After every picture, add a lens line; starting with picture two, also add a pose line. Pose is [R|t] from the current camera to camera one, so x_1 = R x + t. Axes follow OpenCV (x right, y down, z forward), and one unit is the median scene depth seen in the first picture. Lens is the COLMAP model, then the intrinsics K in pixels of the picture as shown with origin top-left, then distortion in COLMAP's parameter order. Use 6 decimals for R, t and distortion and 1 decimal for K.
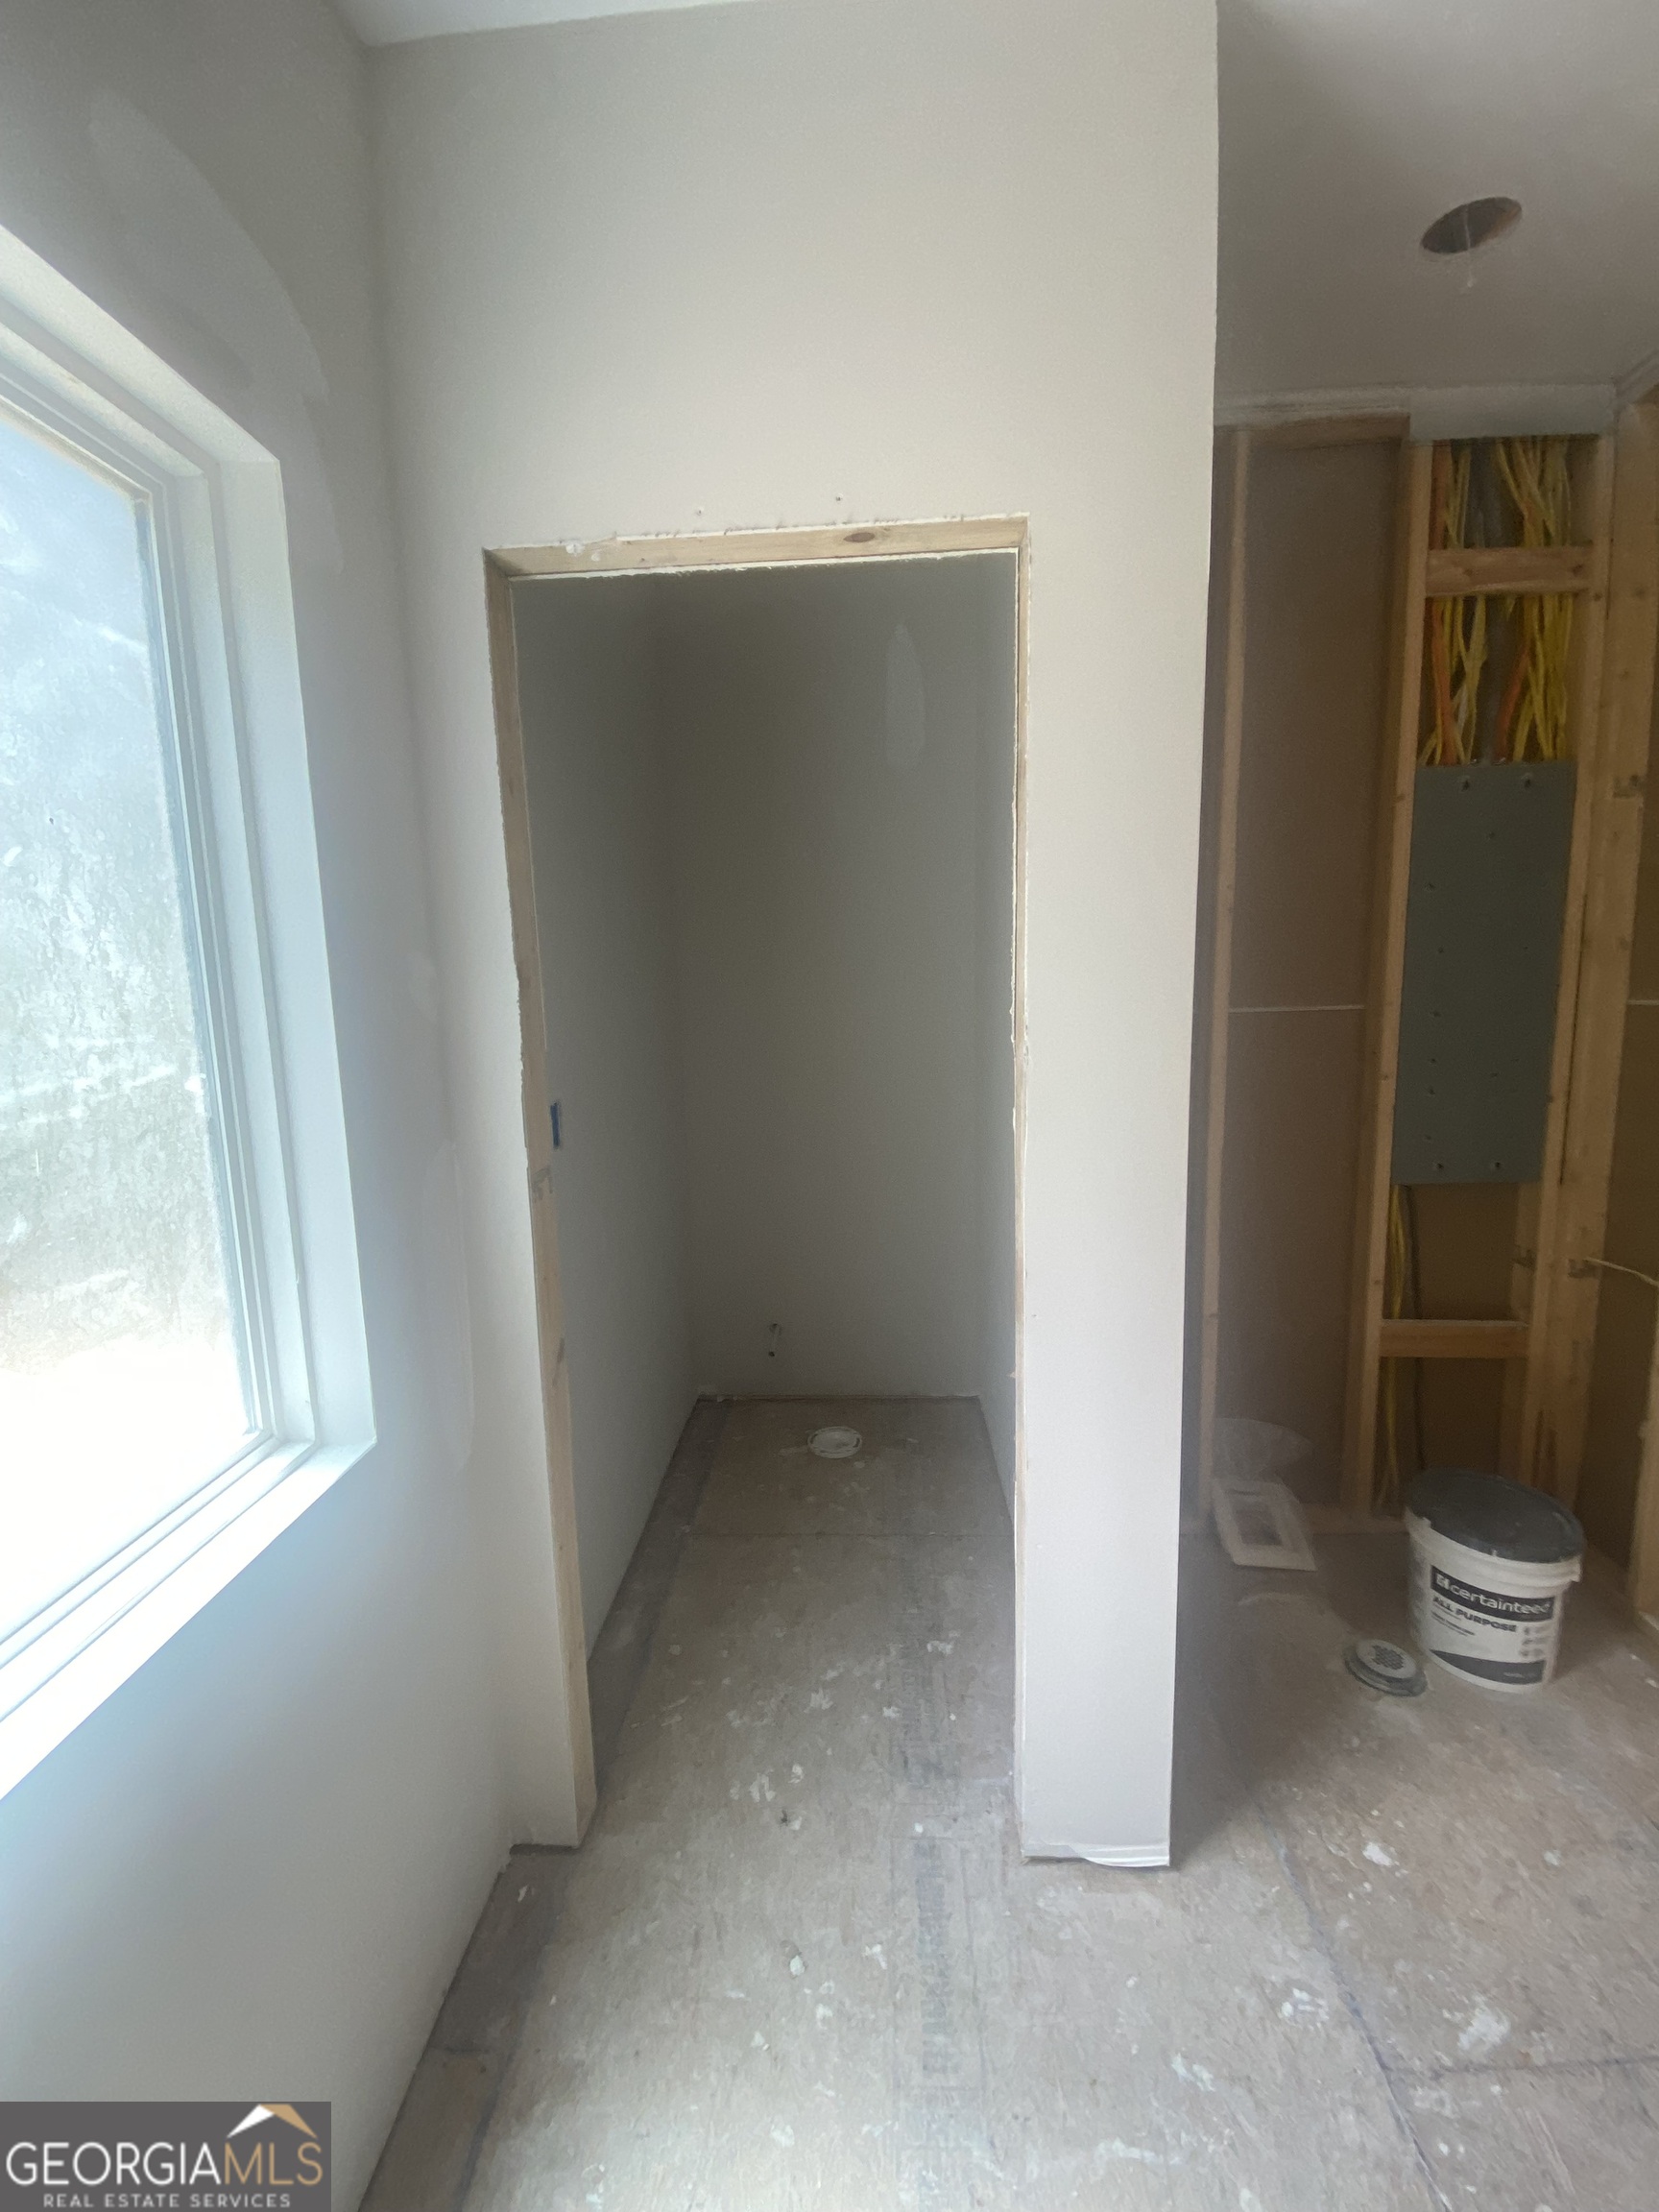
lens RADIAL K [[898.9, 0, 829.5], [0, 898.9, 1106.0], [0, 0, 1]] dist [0.001028, -0.011685]
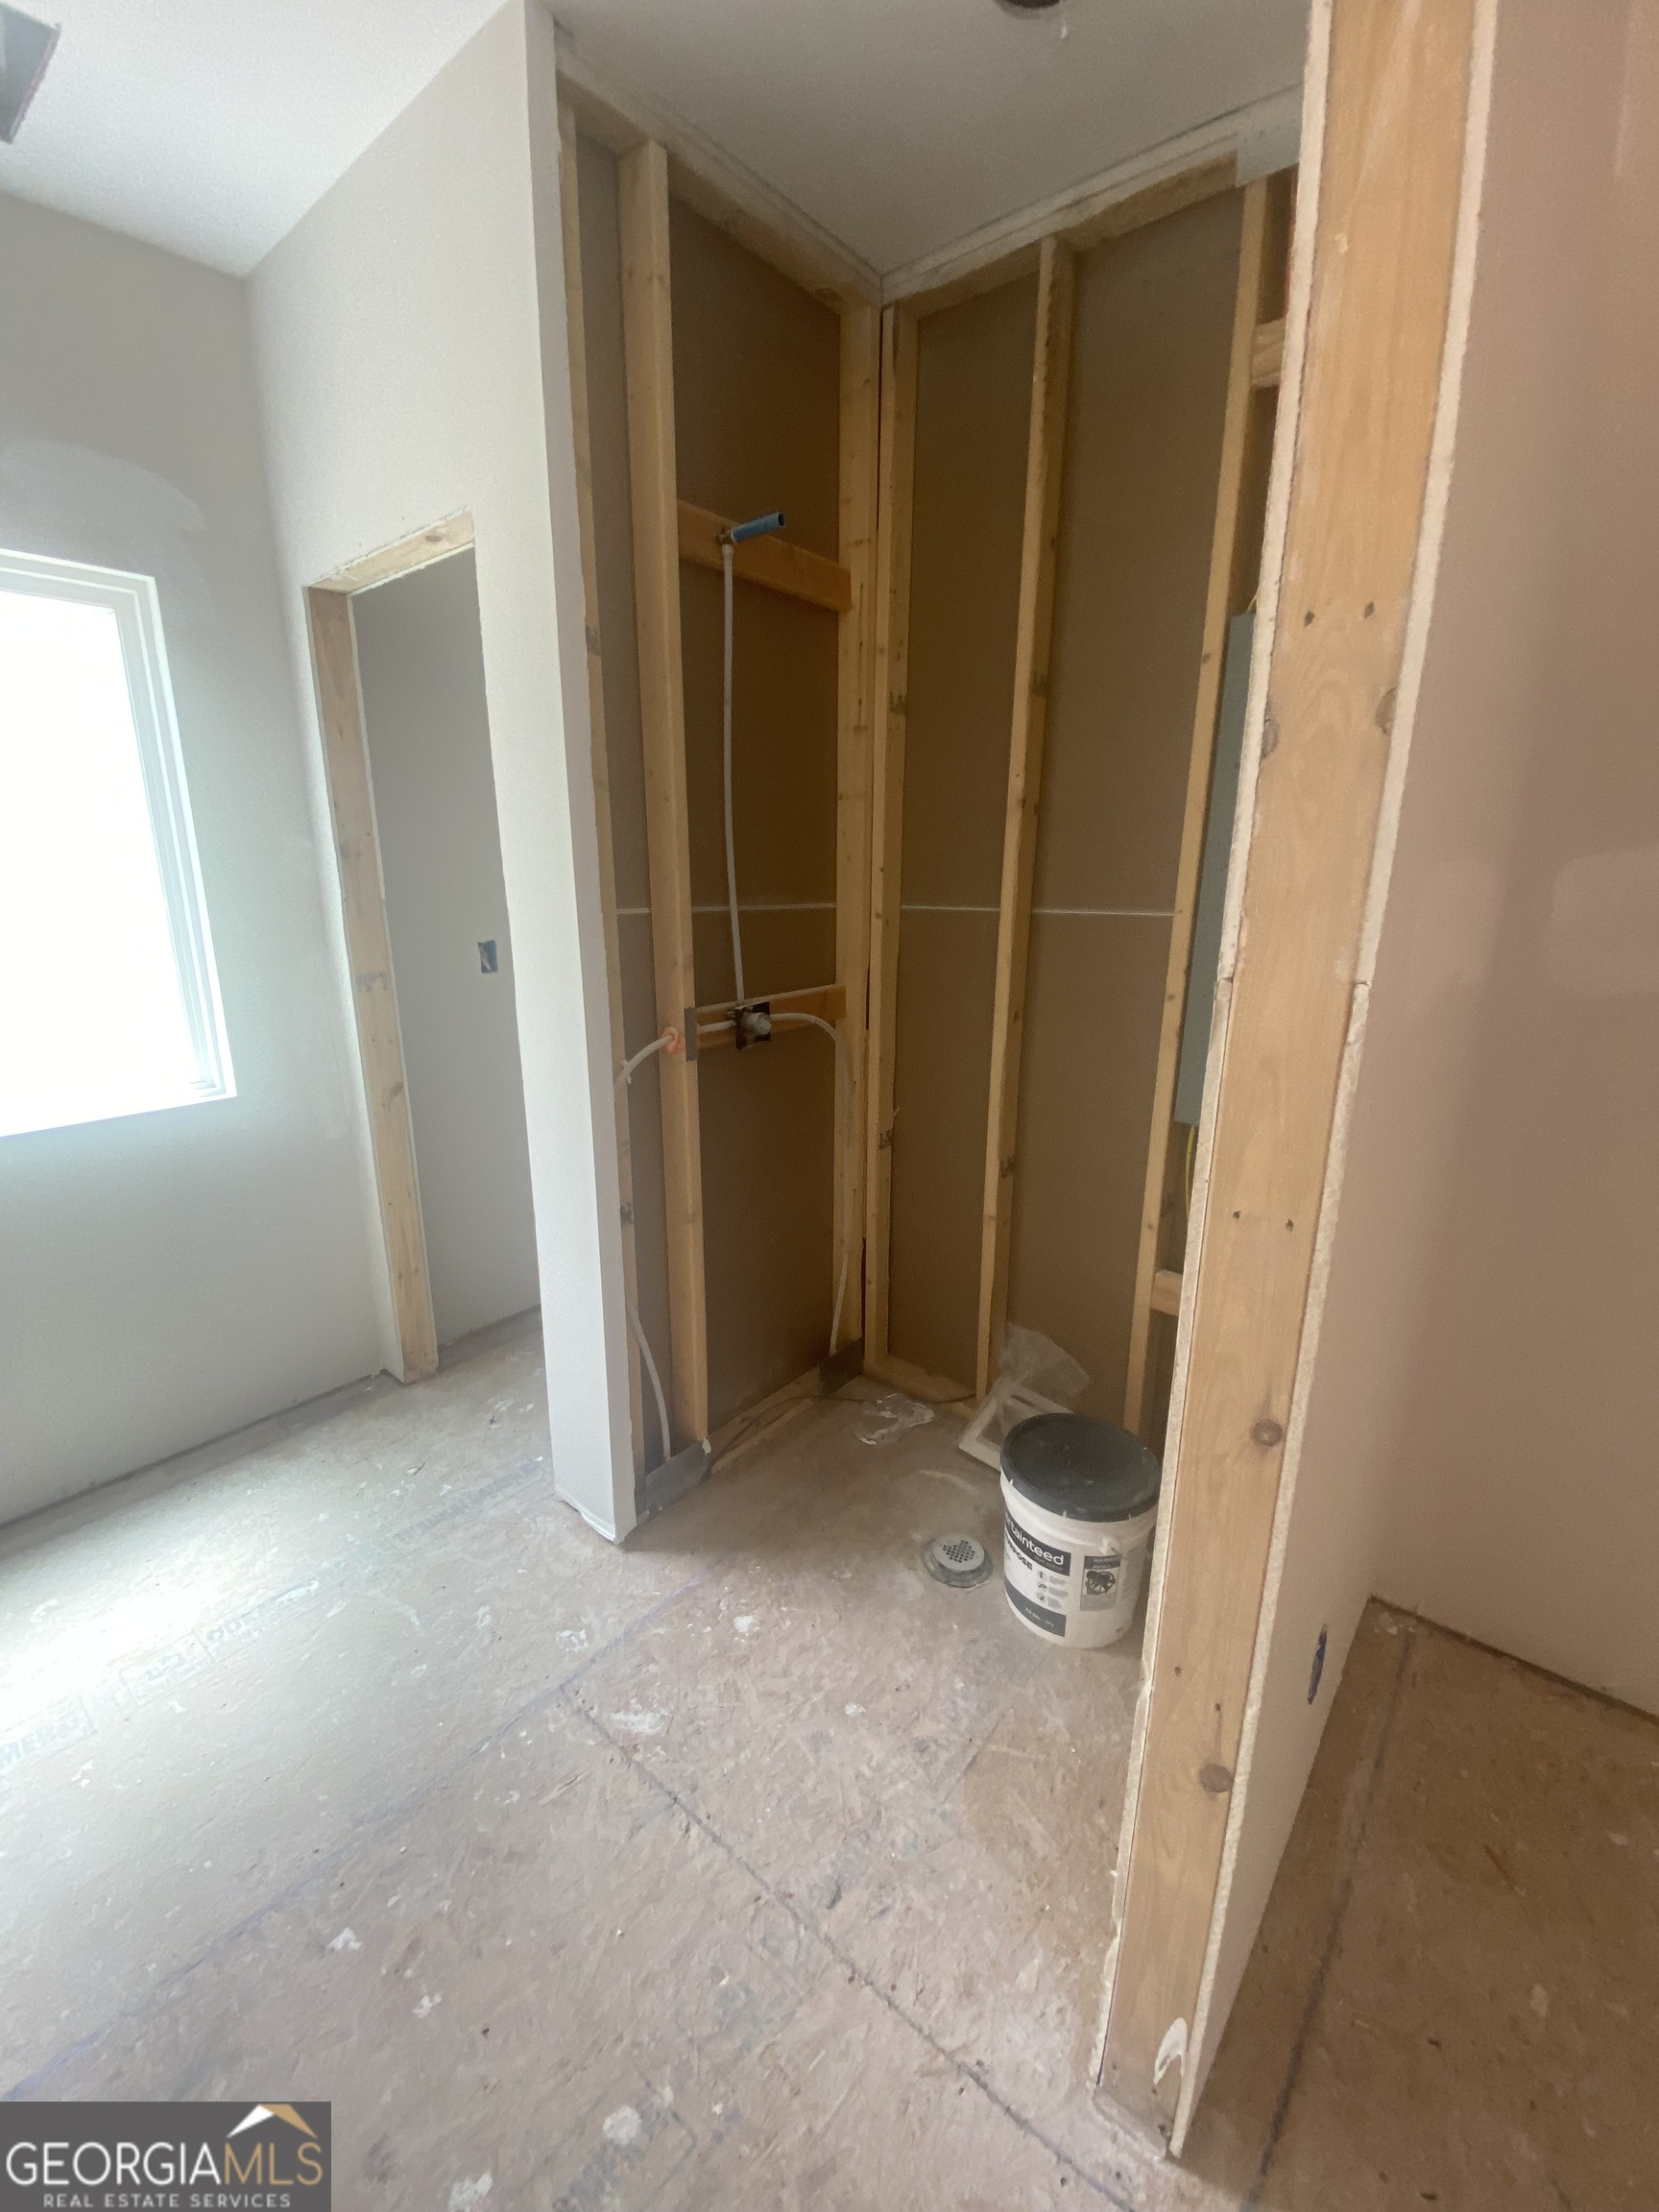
lens RADIAL K [[894.7, 0, 821.5], [0, 894.7, 1103.1], [0, 0, 1]] dist [0.018464, -0.019370]
pose [[0.803500, 0.182544, -0.566627, 1.540404], [-0.110618, 0.981032, 0.159187, -0.057252], [0.584937, -0.065227, 0.808452, 0.159194]]
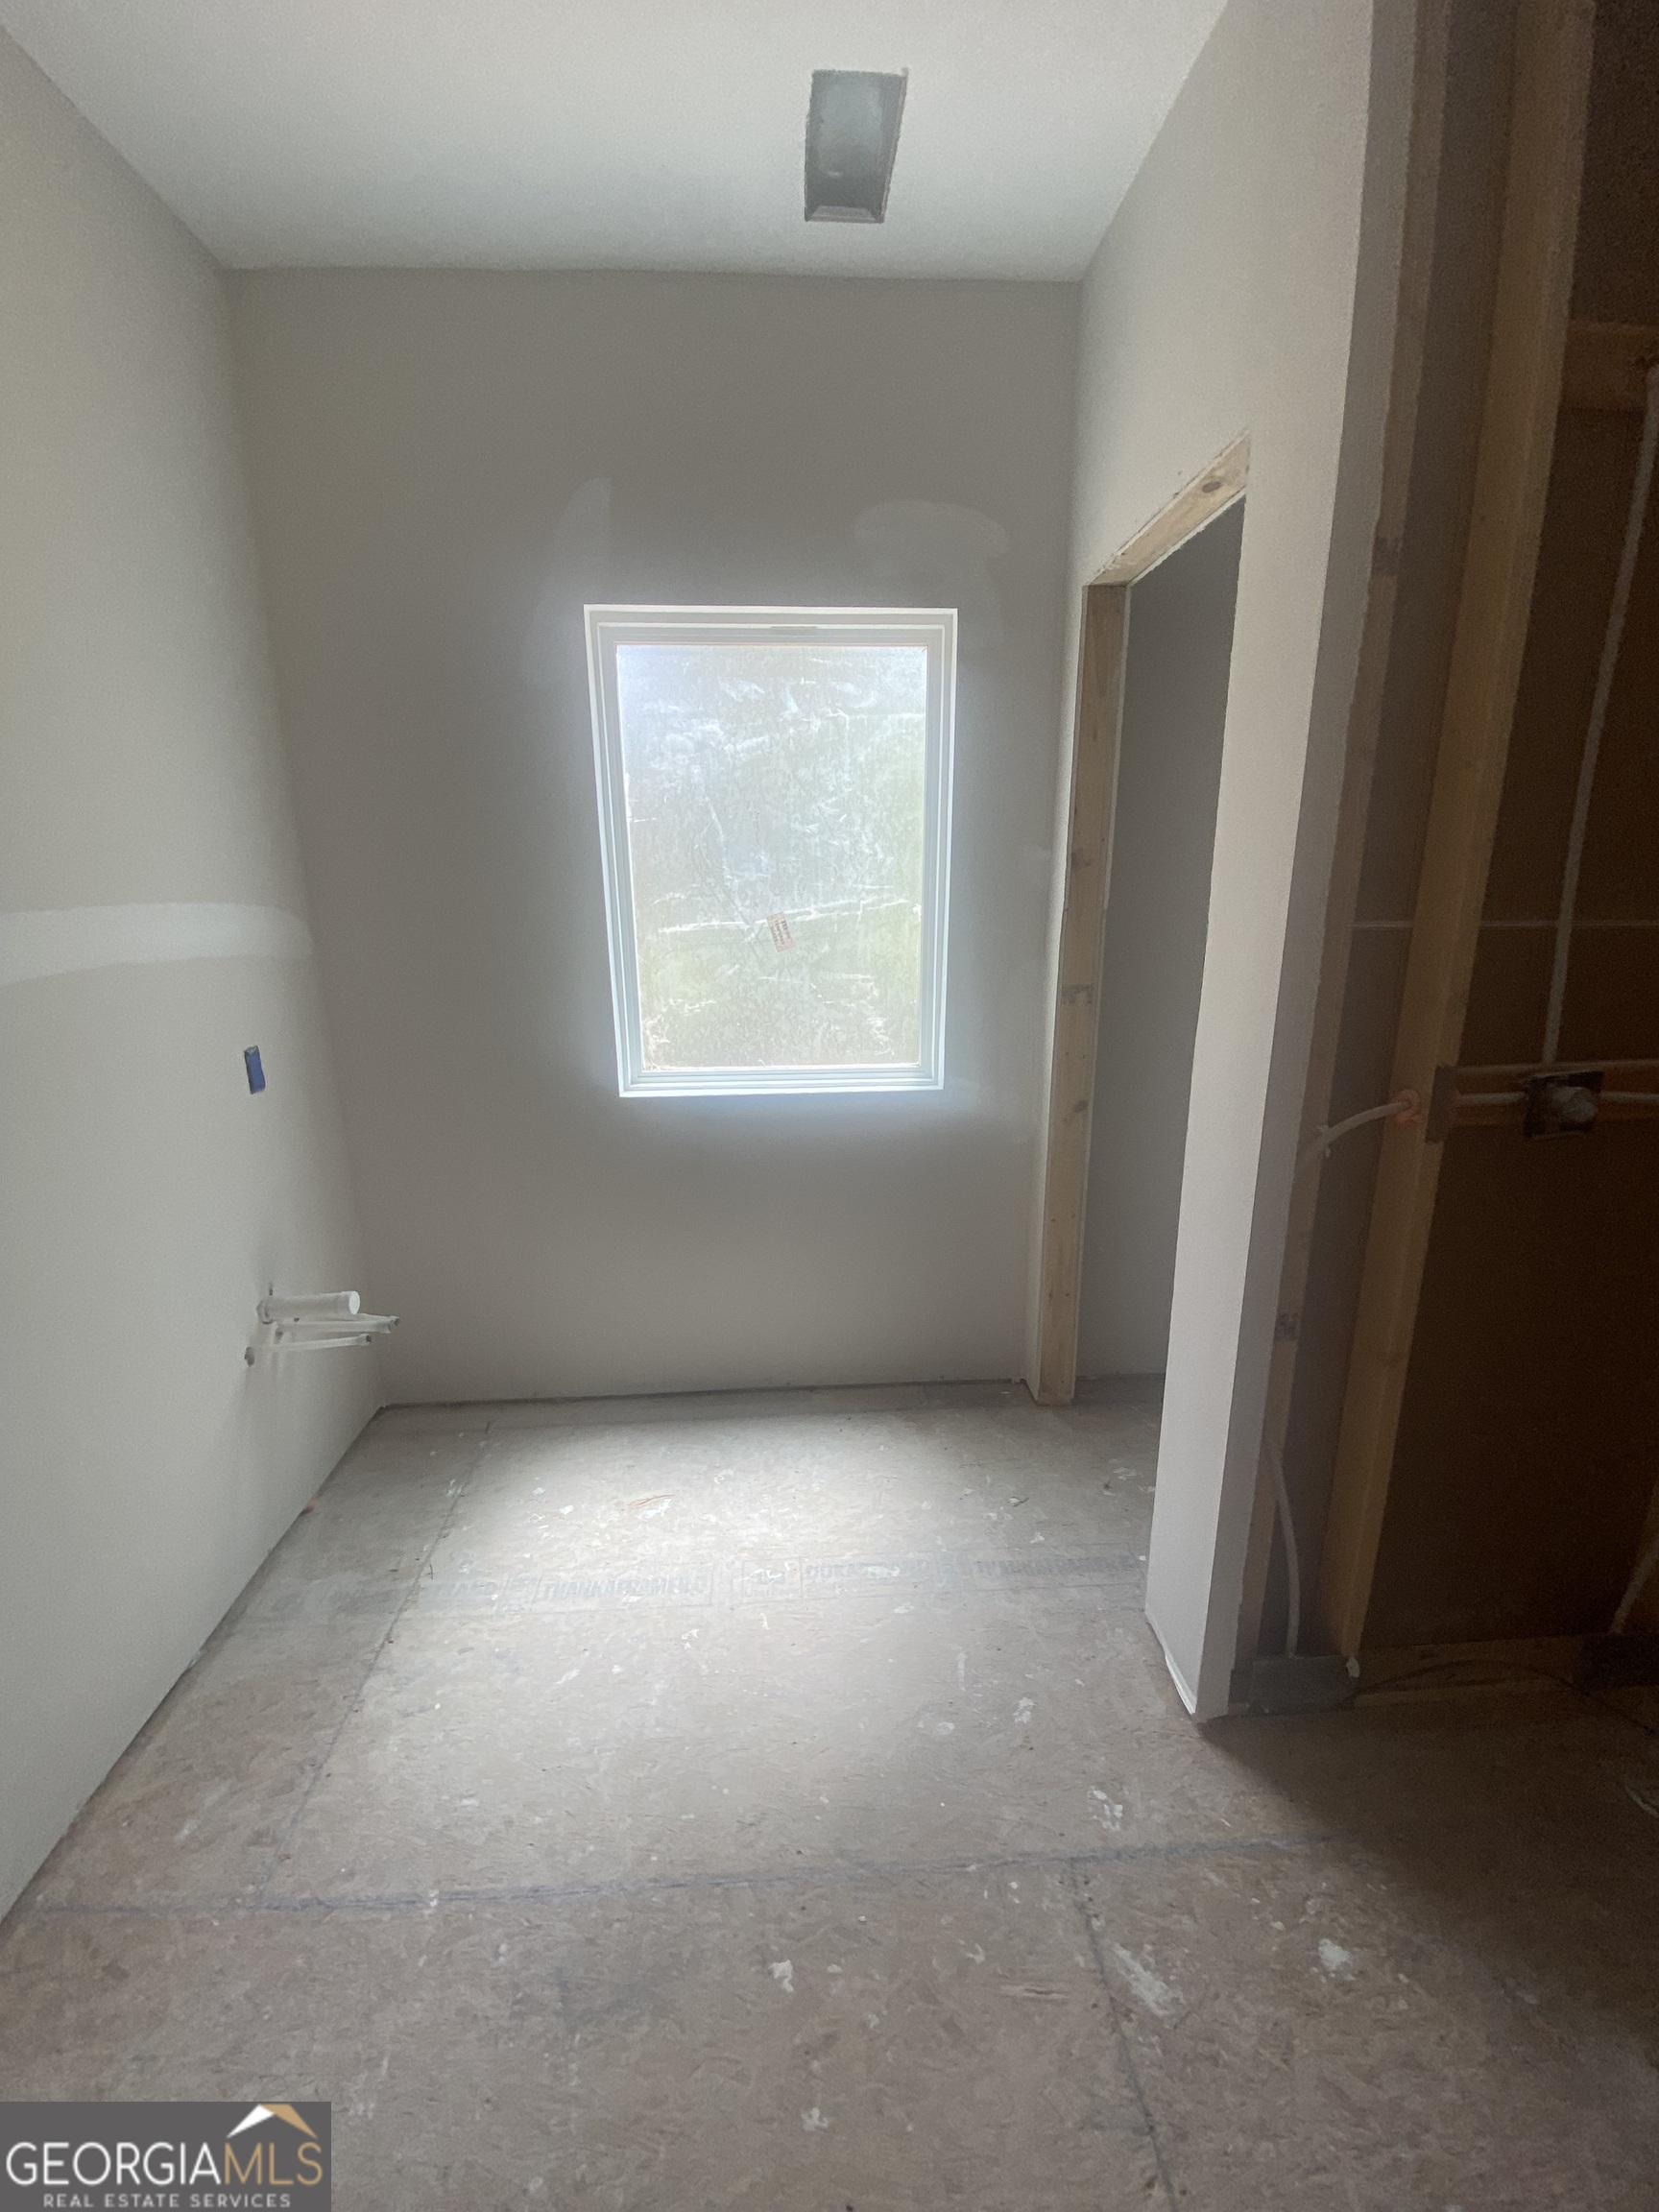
lens RADIAL K [[892.7, 0, 829.5], [0, 892.7, 1106.0], [0, 0, 1]] dist [0.023357, -0.021460]
pose [[0.117478, 0.270755, -0.955453, 1.396402], [-0.132807, 0.957756, 0.255078, -0.080670], [0.984155, 0.096925, 0.148473, 0.412445]]
